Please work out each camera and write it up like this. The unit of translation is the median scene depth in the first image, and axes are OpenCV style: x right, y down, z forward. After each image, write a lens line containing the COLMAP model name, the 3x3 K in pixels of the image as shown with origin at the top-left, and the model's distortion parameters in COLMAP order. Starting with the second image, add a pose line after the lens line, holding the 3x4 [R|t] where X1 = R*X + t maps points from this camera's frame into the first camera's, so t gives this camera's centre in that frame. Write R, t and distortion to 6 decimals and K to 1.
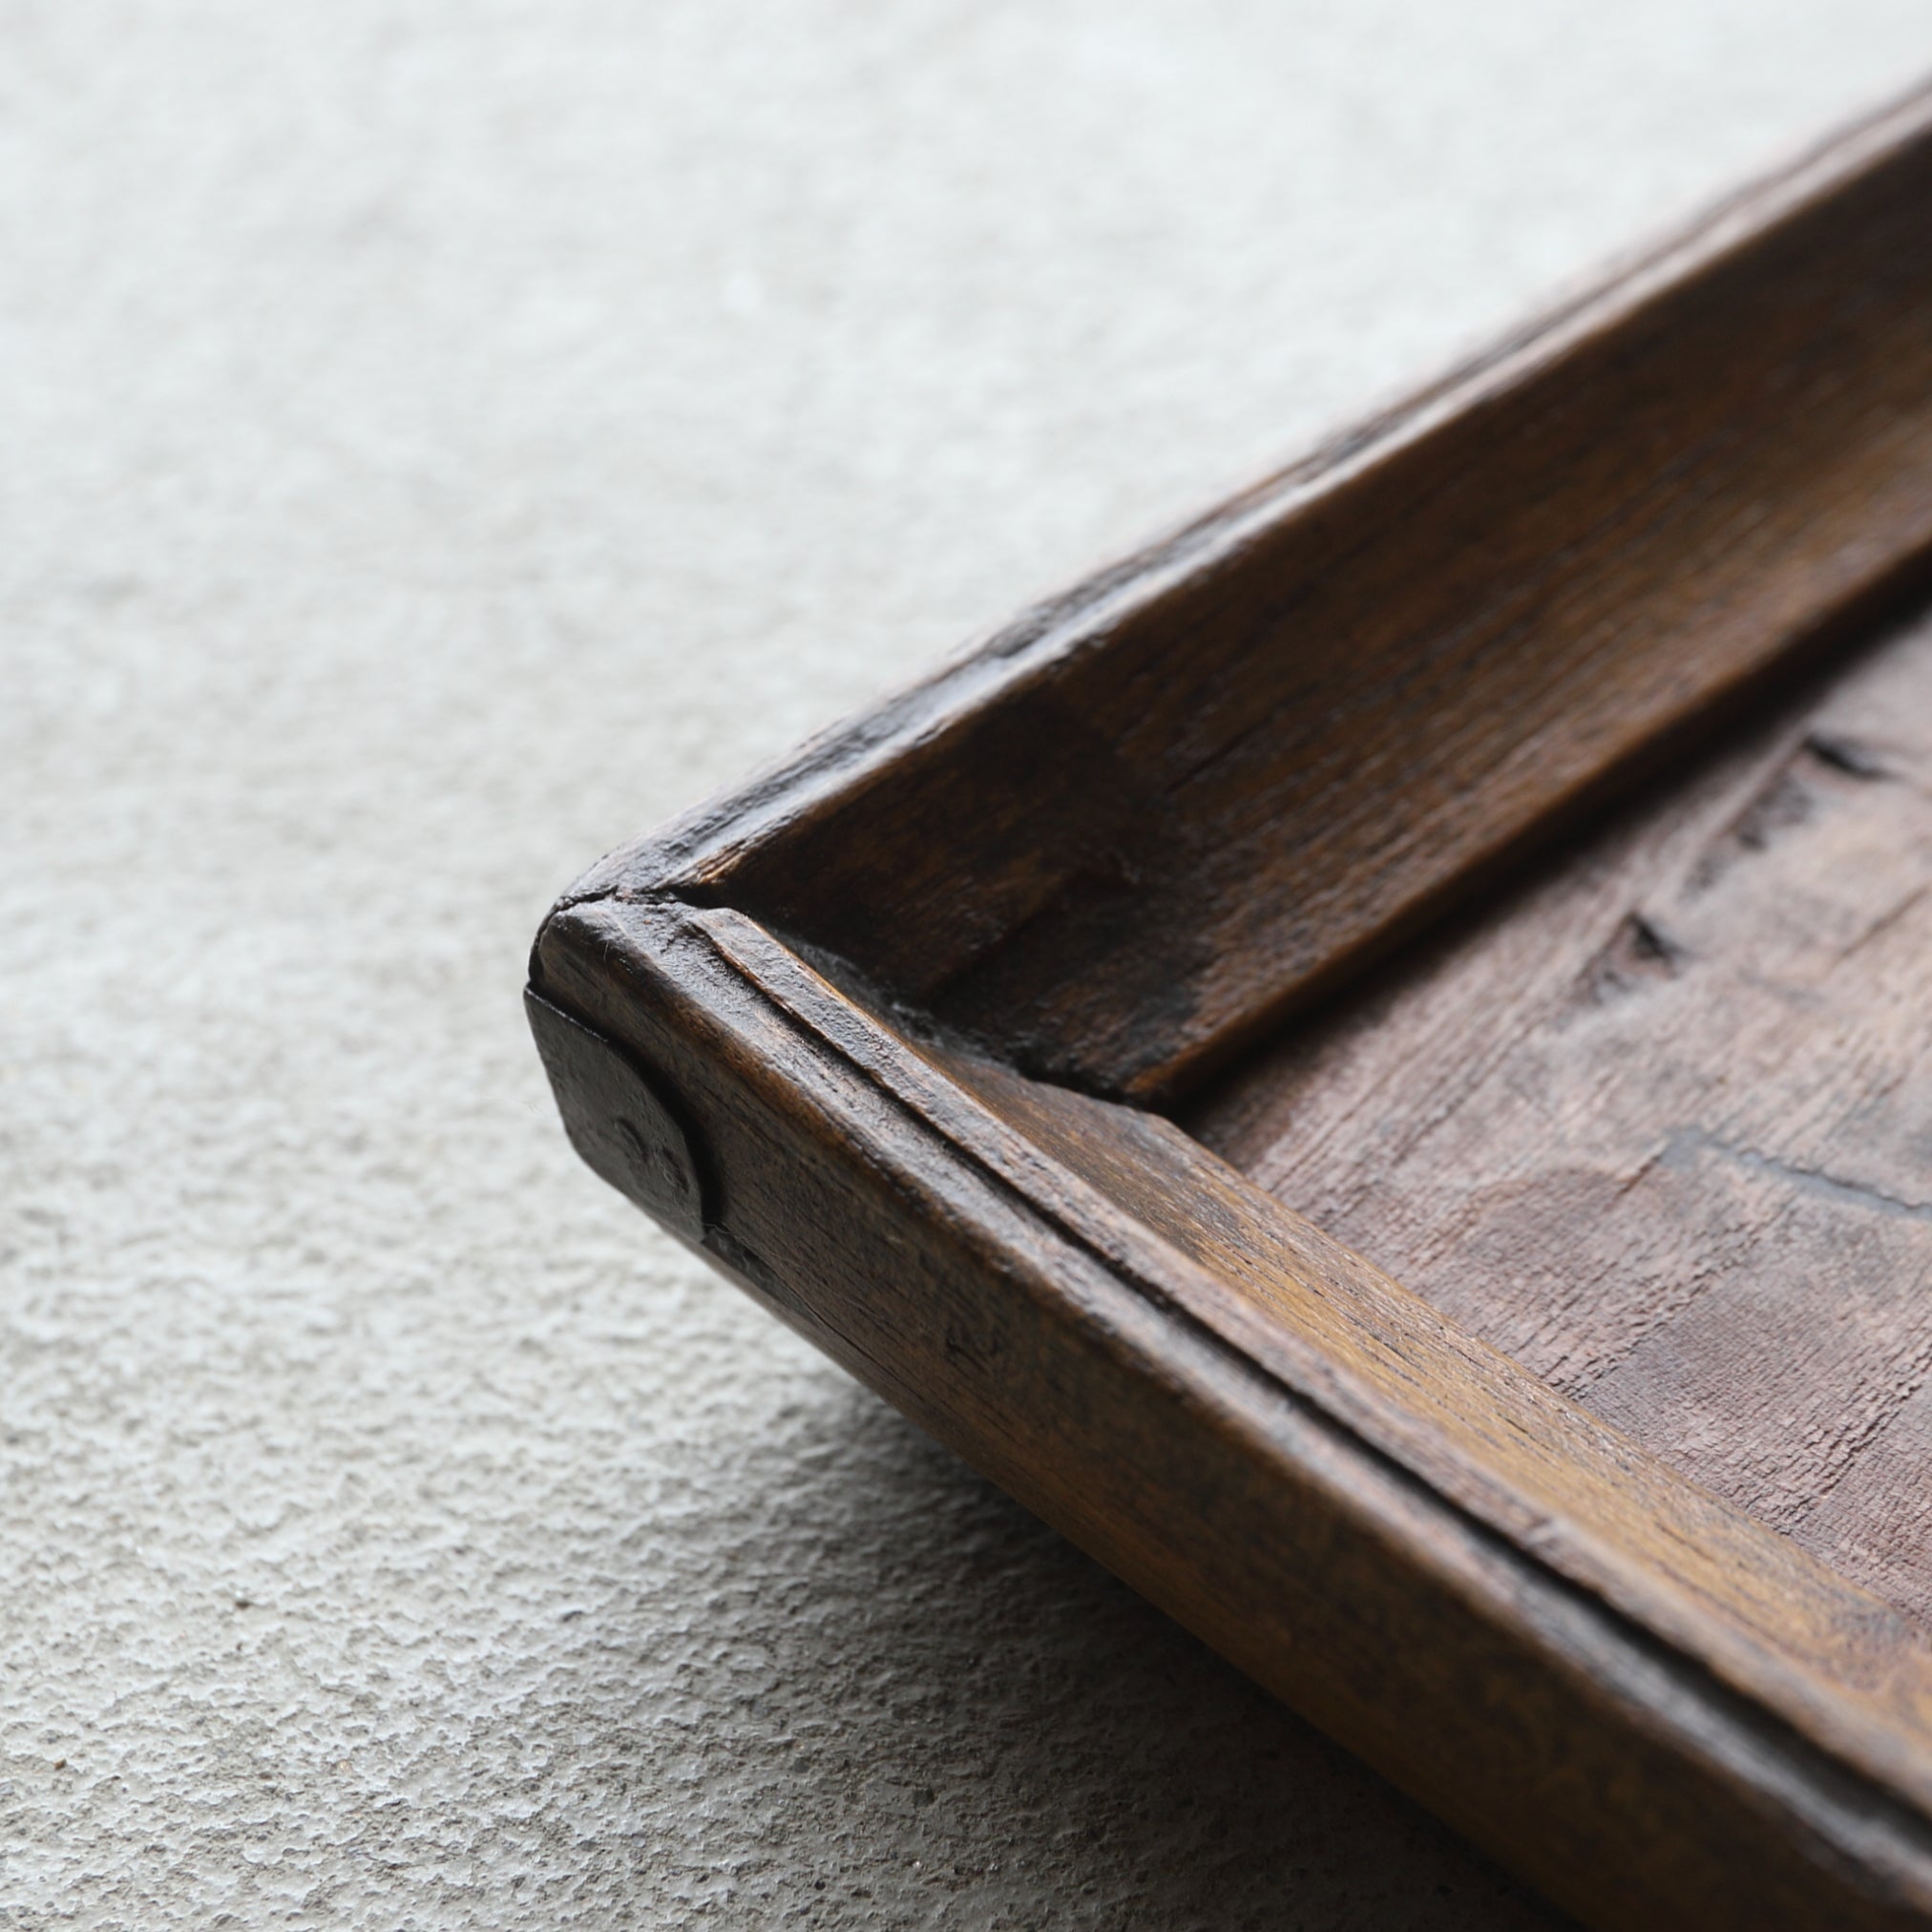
lens RADIAL K [[5141.2, 0, 966.7], [0, 5141.2, 965.1], [0, 0, 1]] dist [0.000323, 0.000000]
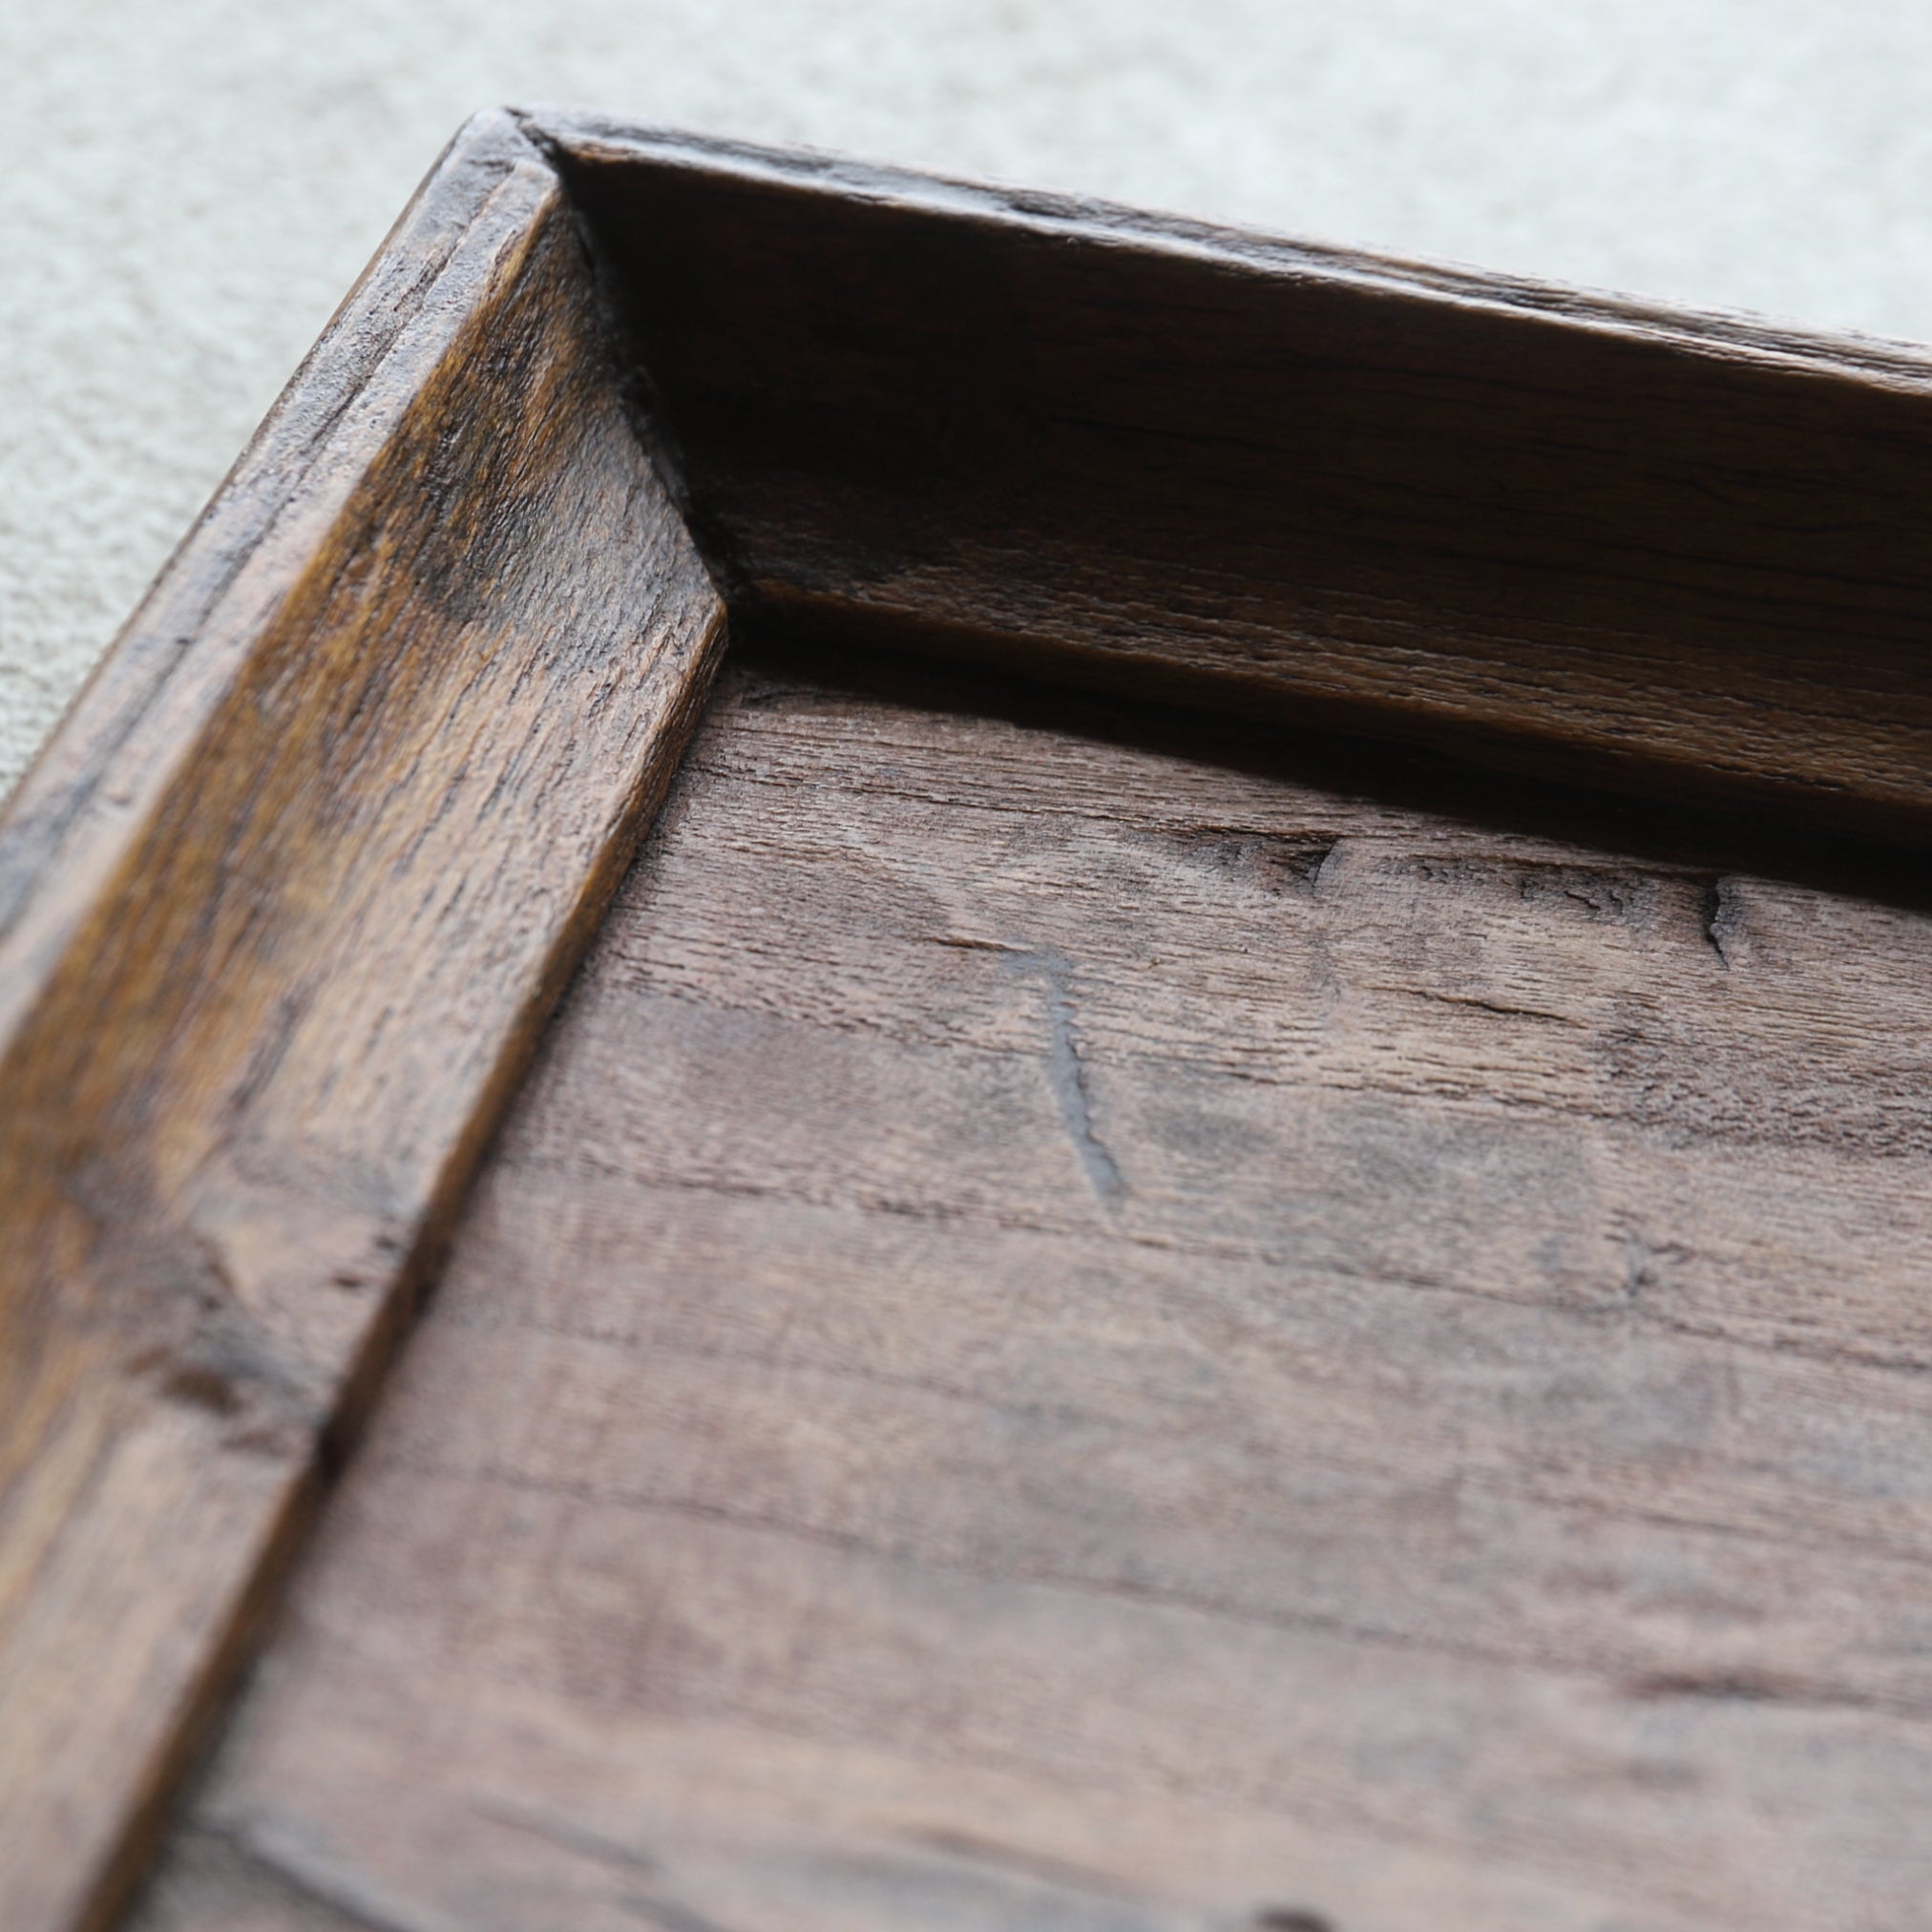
lens RADIAL K [[5141.2, 0, 967.0], [0, 5141.2, 964.4], [0, 0, 1]] dist [0.000323, 0.000000]
pose [[0.528639, 0.585678, -0.614428, 0.699990], [-0.610861, 0.765082, 0.203713, -0.145332], [0.589398, 0.267639, 0.762220, 0.282585]]
